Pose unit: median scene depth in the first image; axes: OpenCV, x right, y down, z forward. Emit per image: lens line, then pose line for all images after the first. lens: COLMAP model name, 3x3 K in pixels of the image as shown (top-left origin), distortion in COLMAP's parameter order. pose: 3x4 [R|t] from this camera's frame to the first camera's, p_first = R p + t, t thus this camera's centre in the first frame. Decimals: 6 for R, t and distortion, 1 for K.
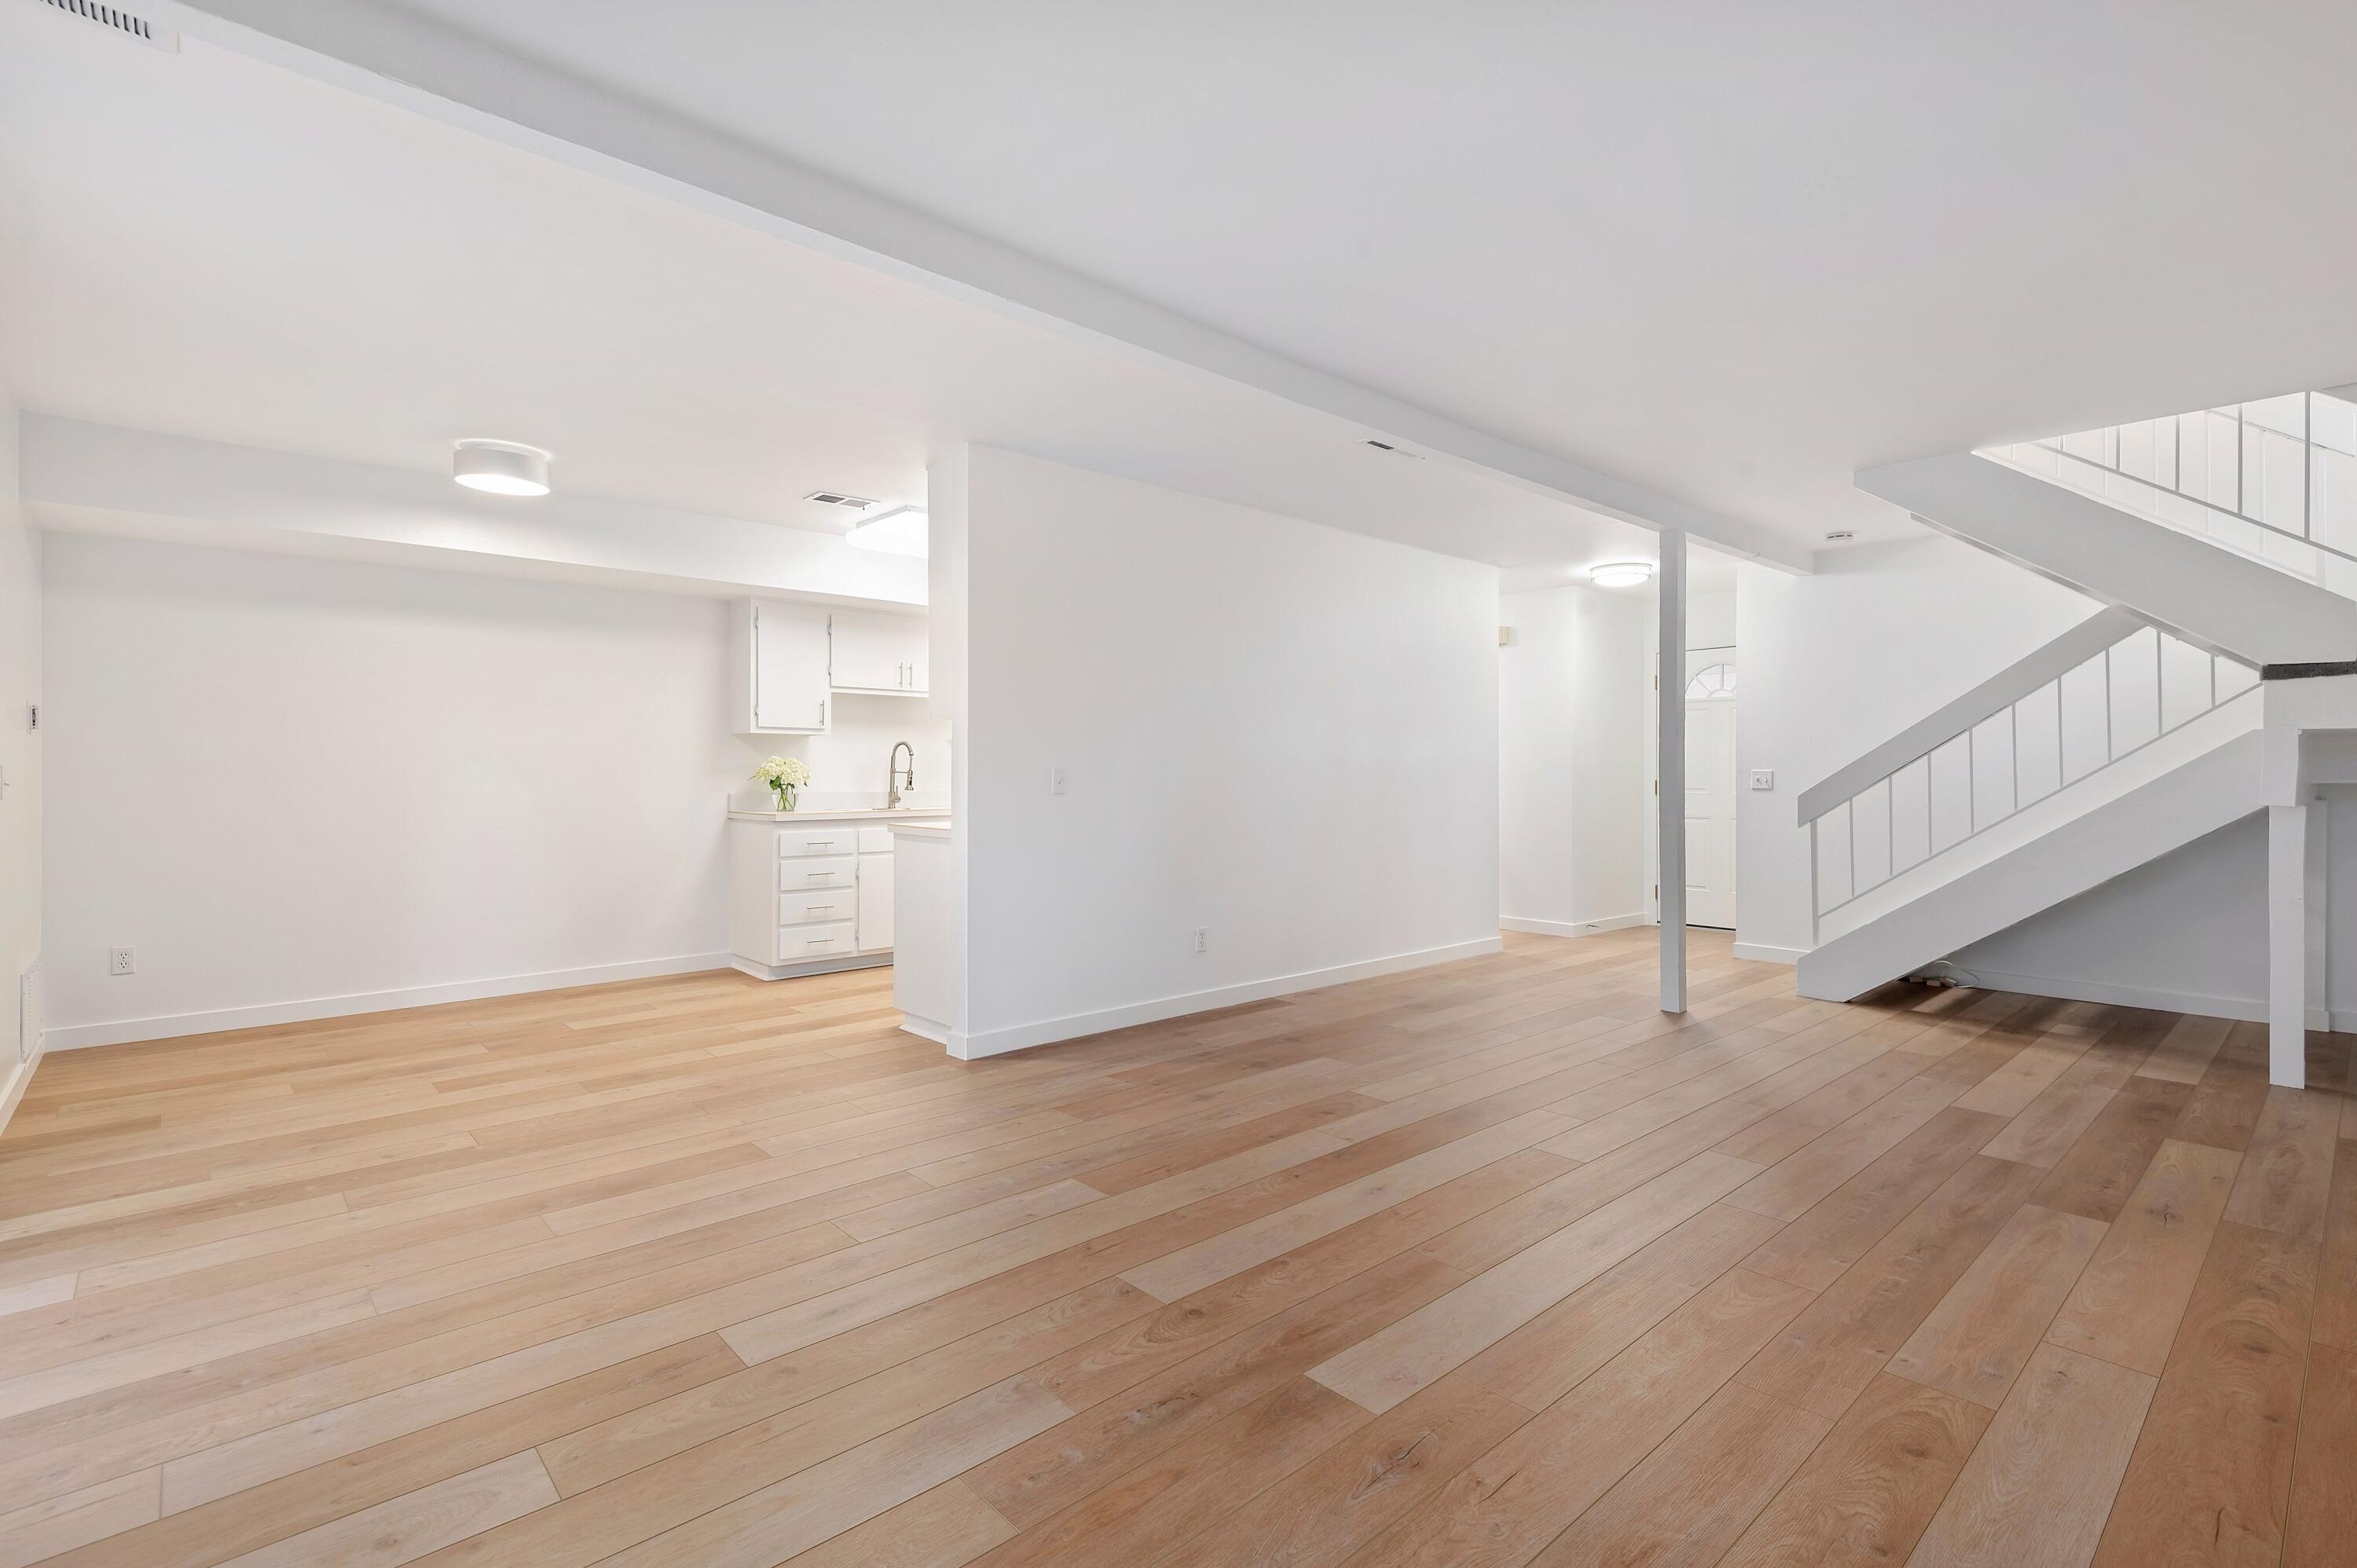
lens RADIAL K [[1068.0, 0, 1191.8], [0, 1068.0, 777.8], [0, 0, 1]] dist [0.034799, -0.017017]
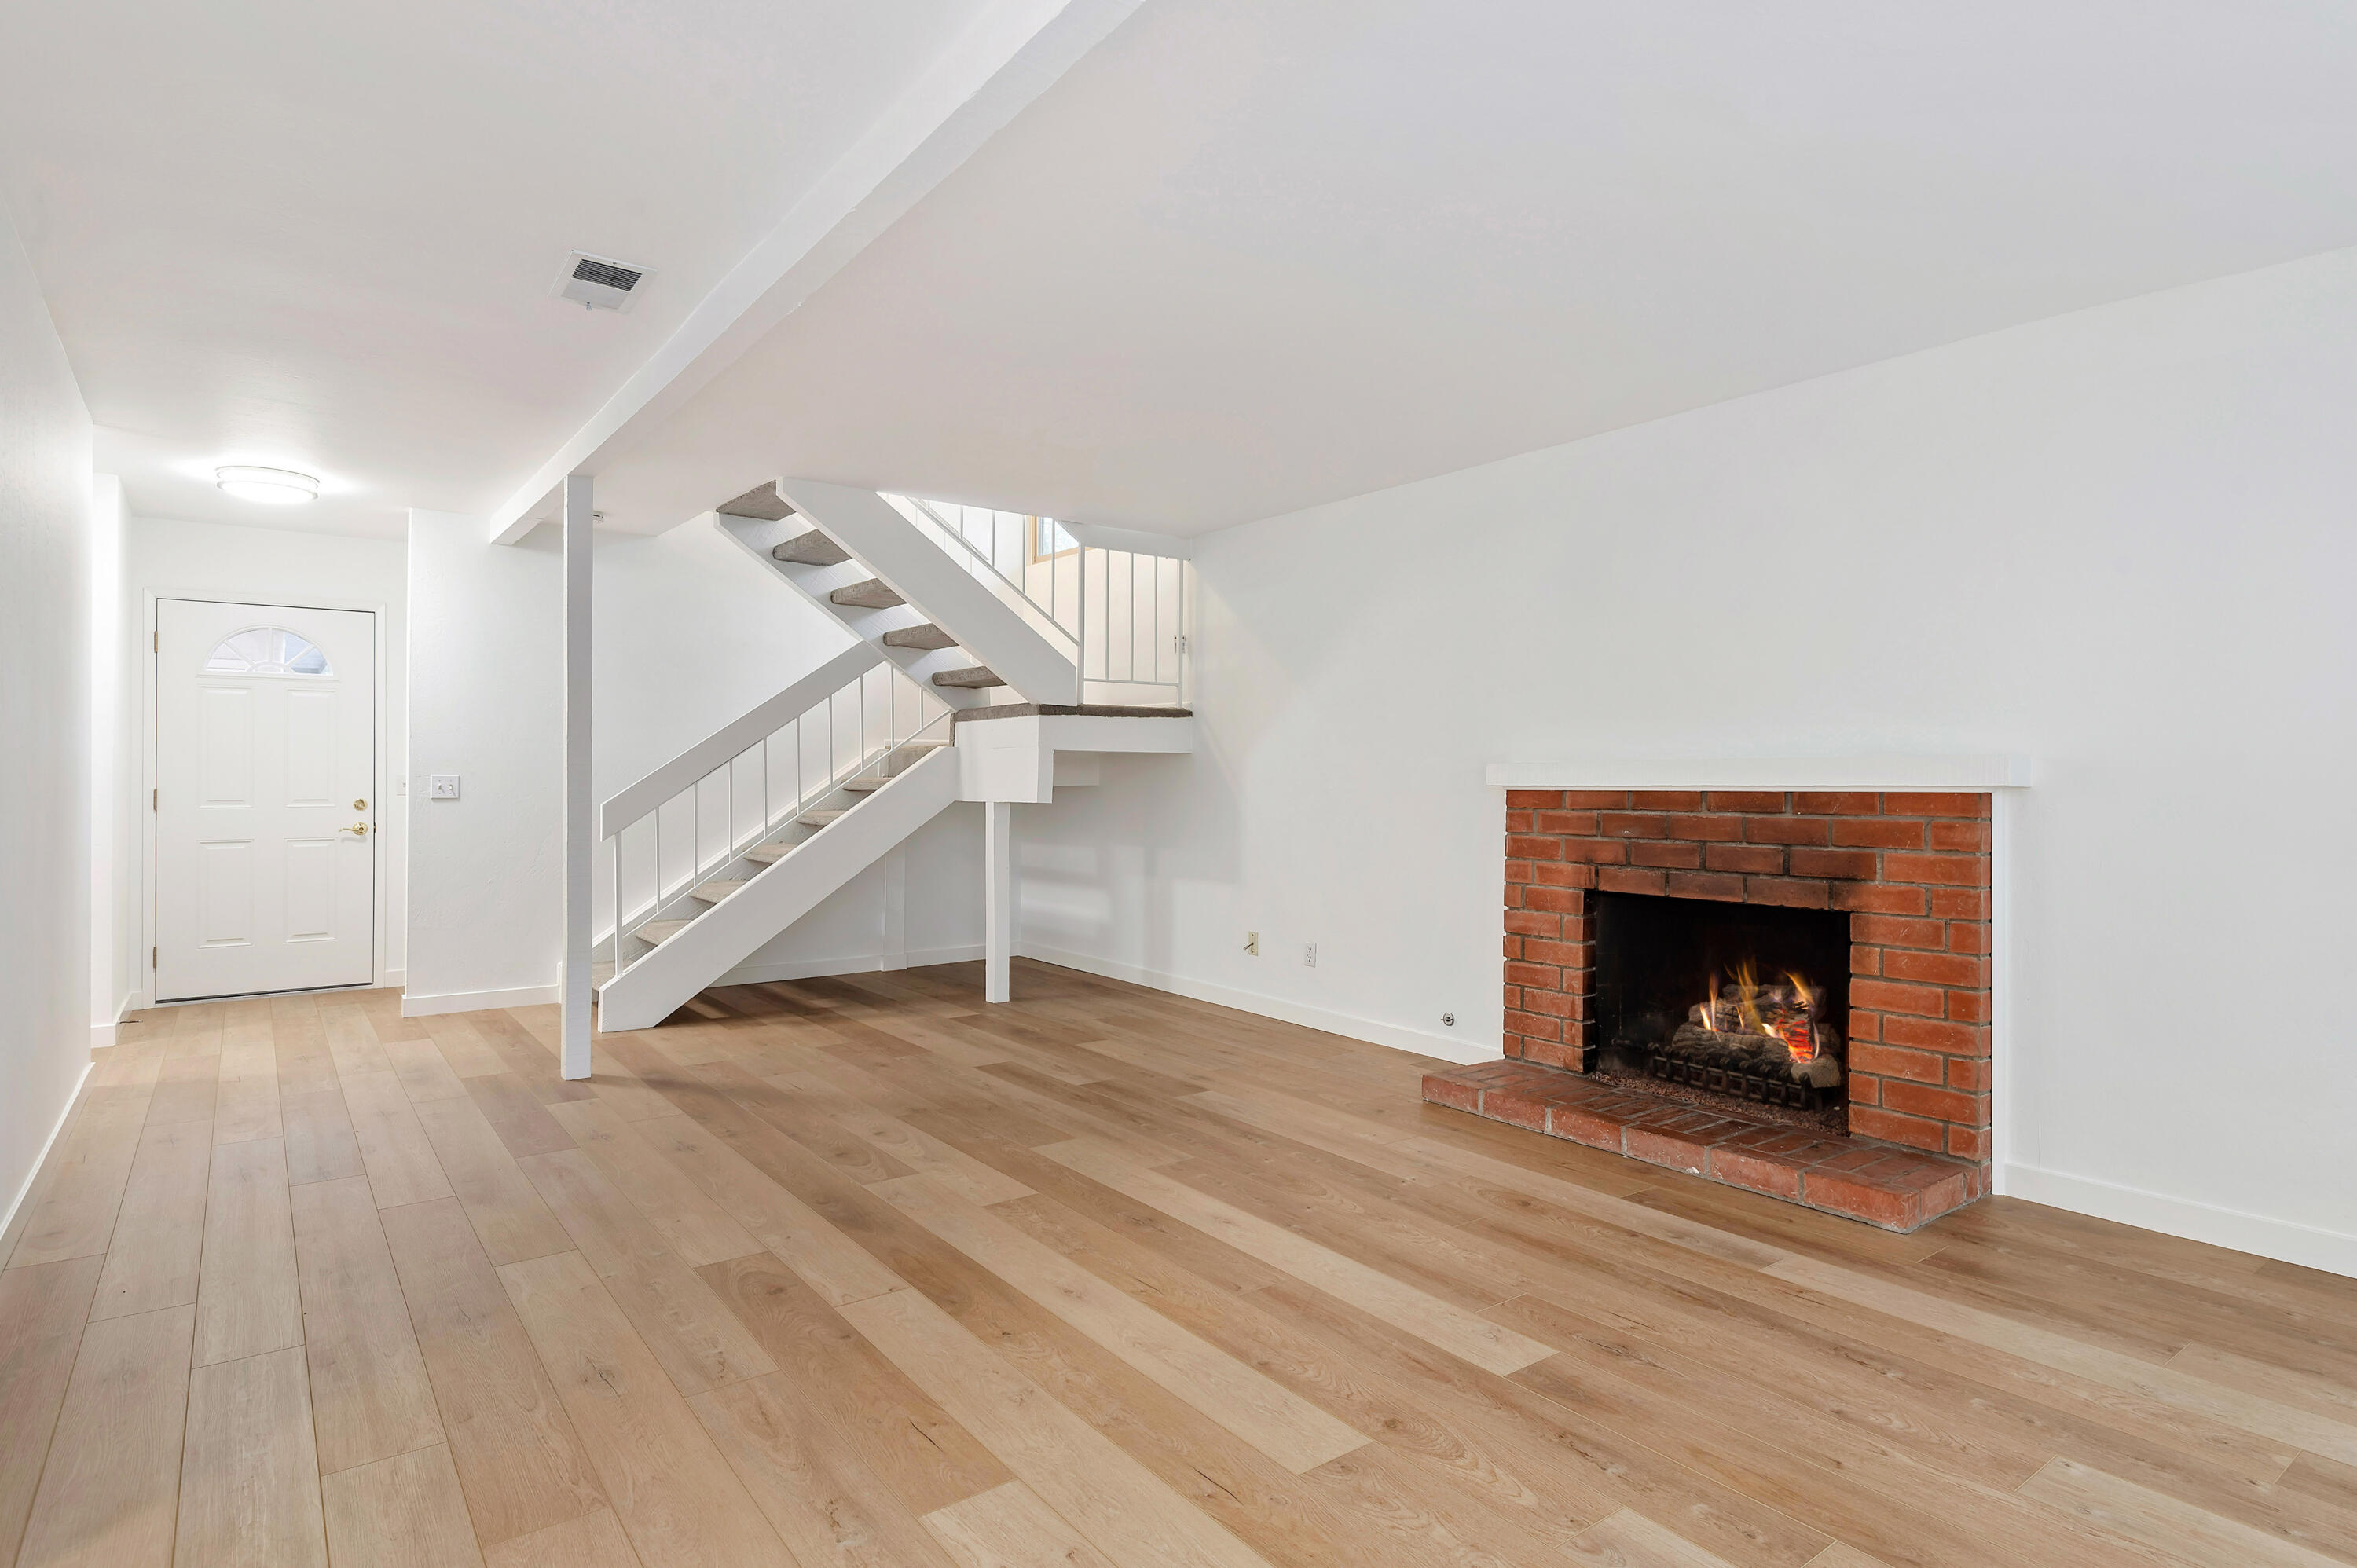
lens RADIAL K [[1239.9, 0, 1178.5], [0, 1239.9, 784.0], [0, 0, 1]] dist [0.011639, -0.000195]
pose [[0.105381, -0.007558, 0.994403, -0.534191], [0.004713, 0.999964, 0.007101, -0.007071], [-0.994421, 0.003938, 0.105413, 0.577784]]
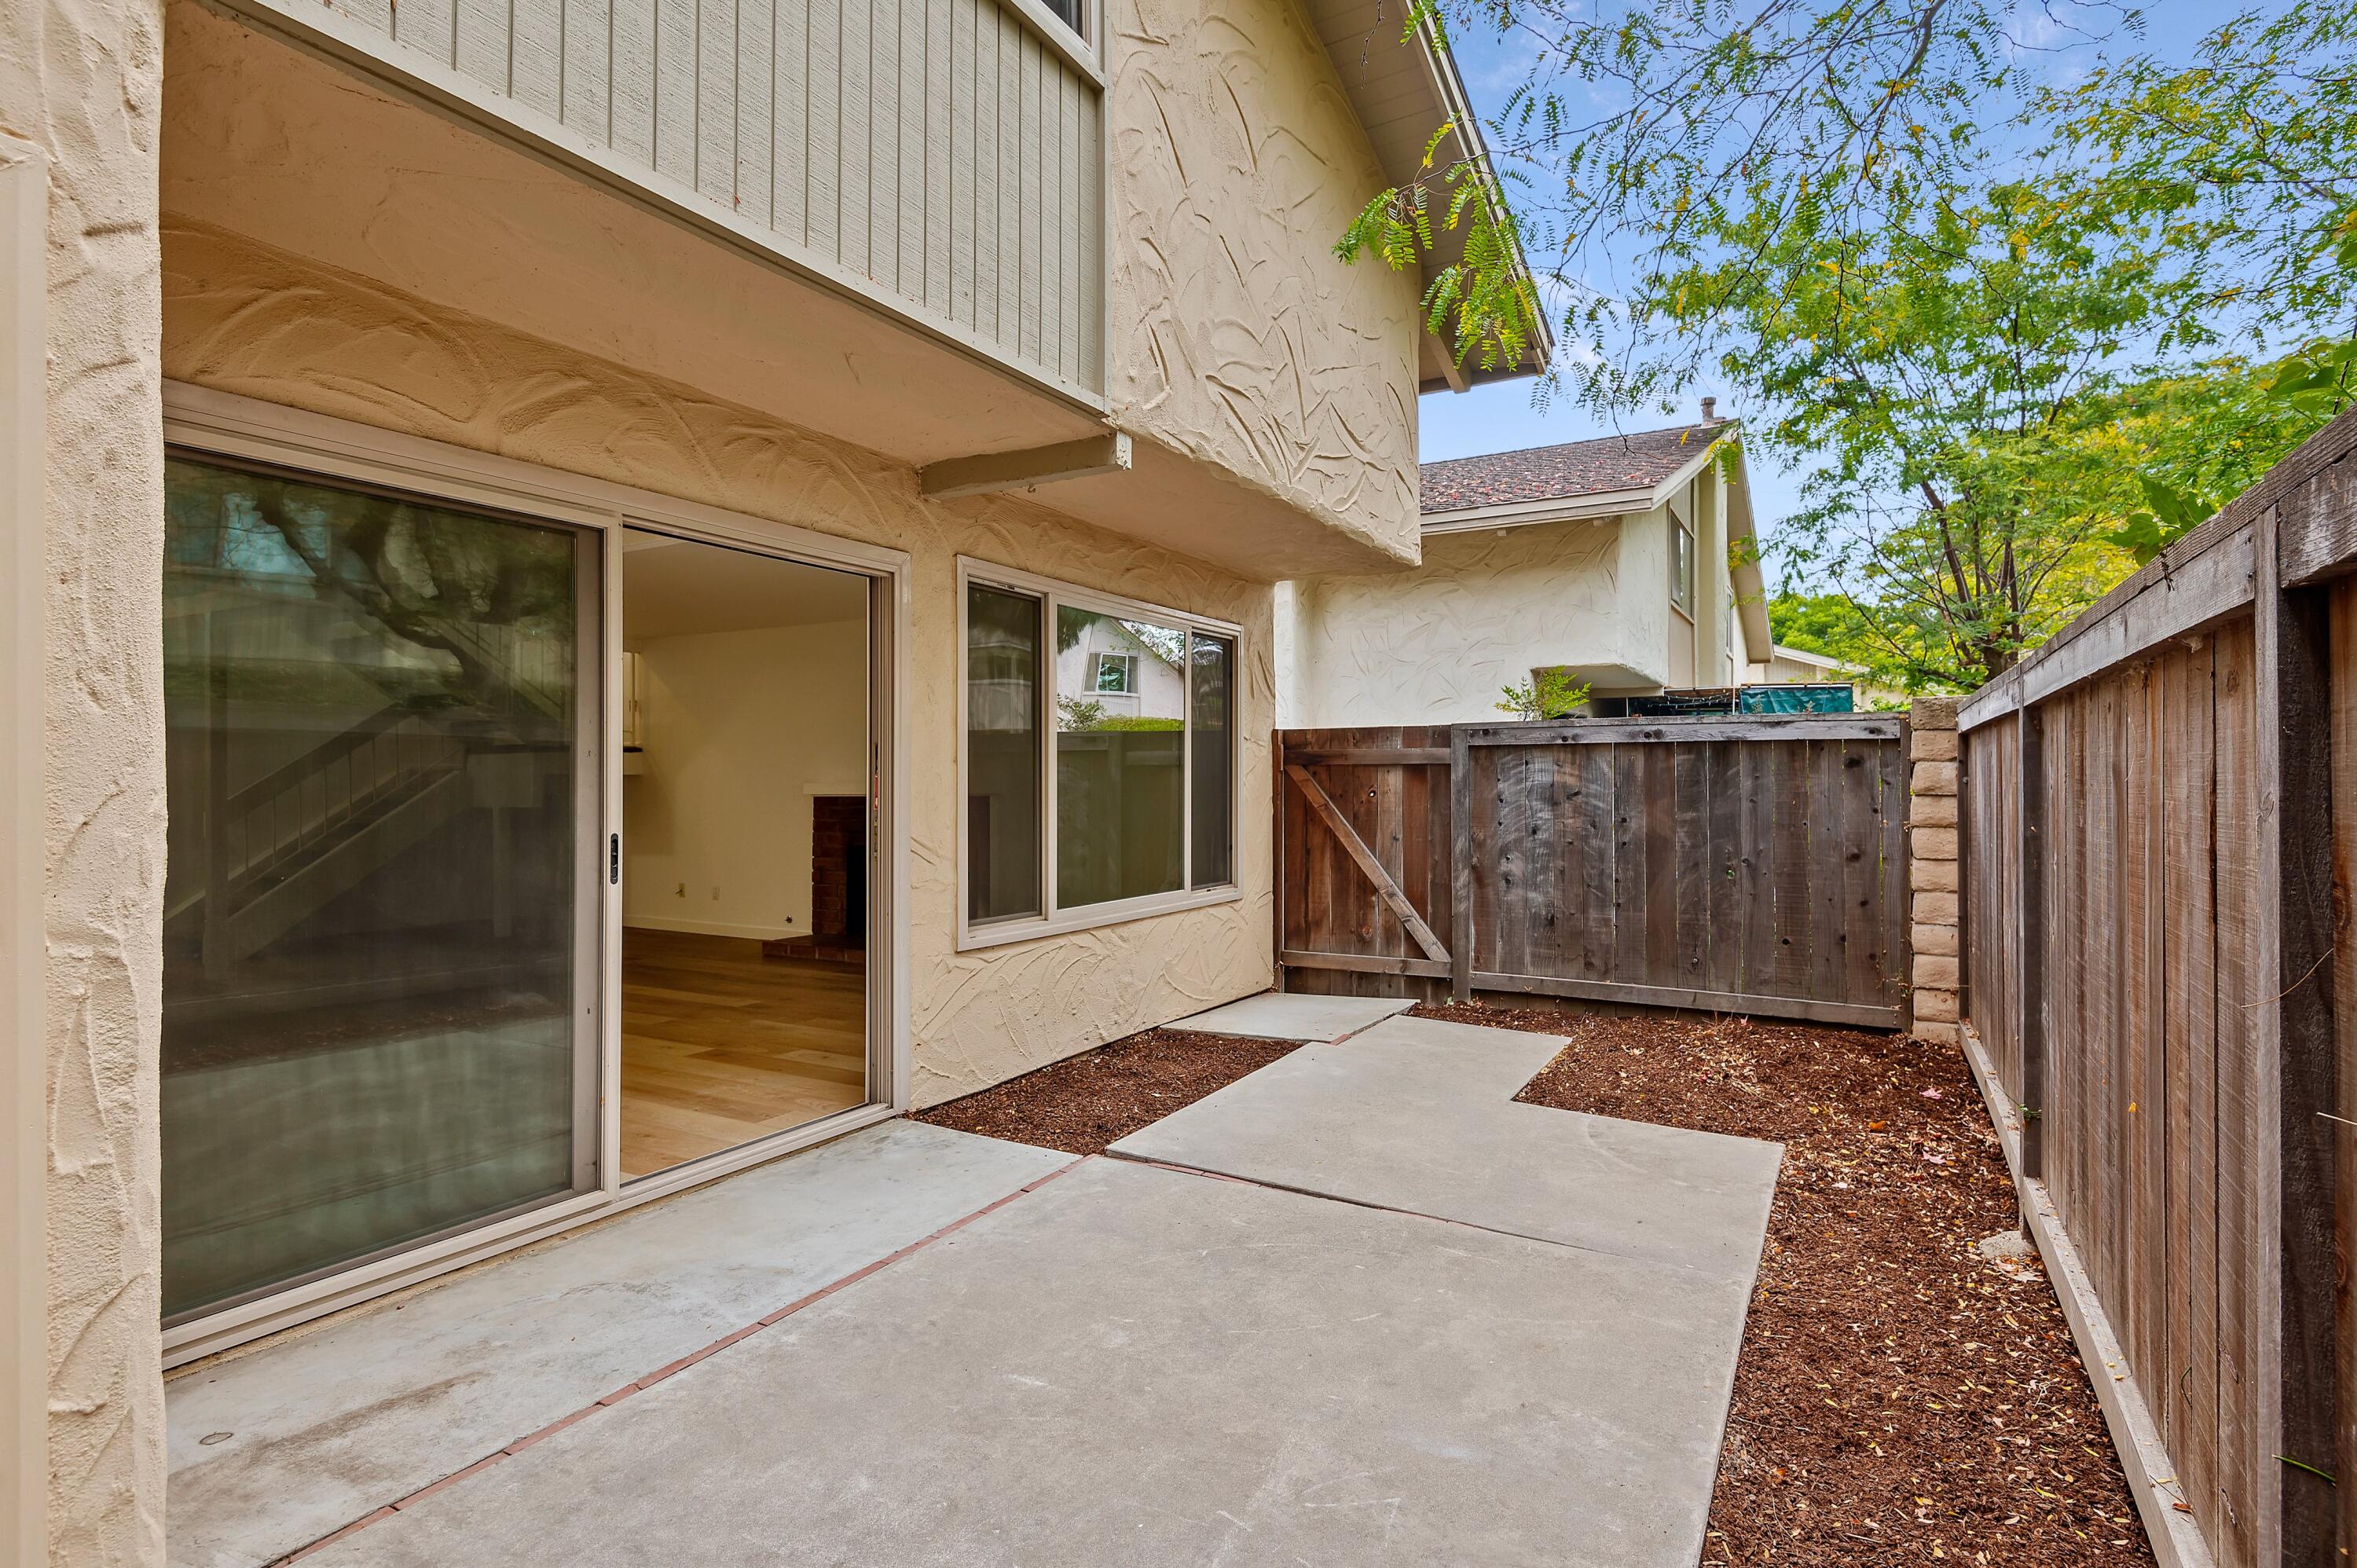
lens RADIAL K [[1155.5, 0, 1214.9], [0, 1155.5, 778.2], [0, 0, 1]] dist [0.003152, -0.000668]
pose [[-0.325102, 0.003050, 0.945674, -1.559890], [0.008144, 0.999967, -0.000425, -0.017640], [-0.945644, 0.007563, -0.325117, 0.390325]]
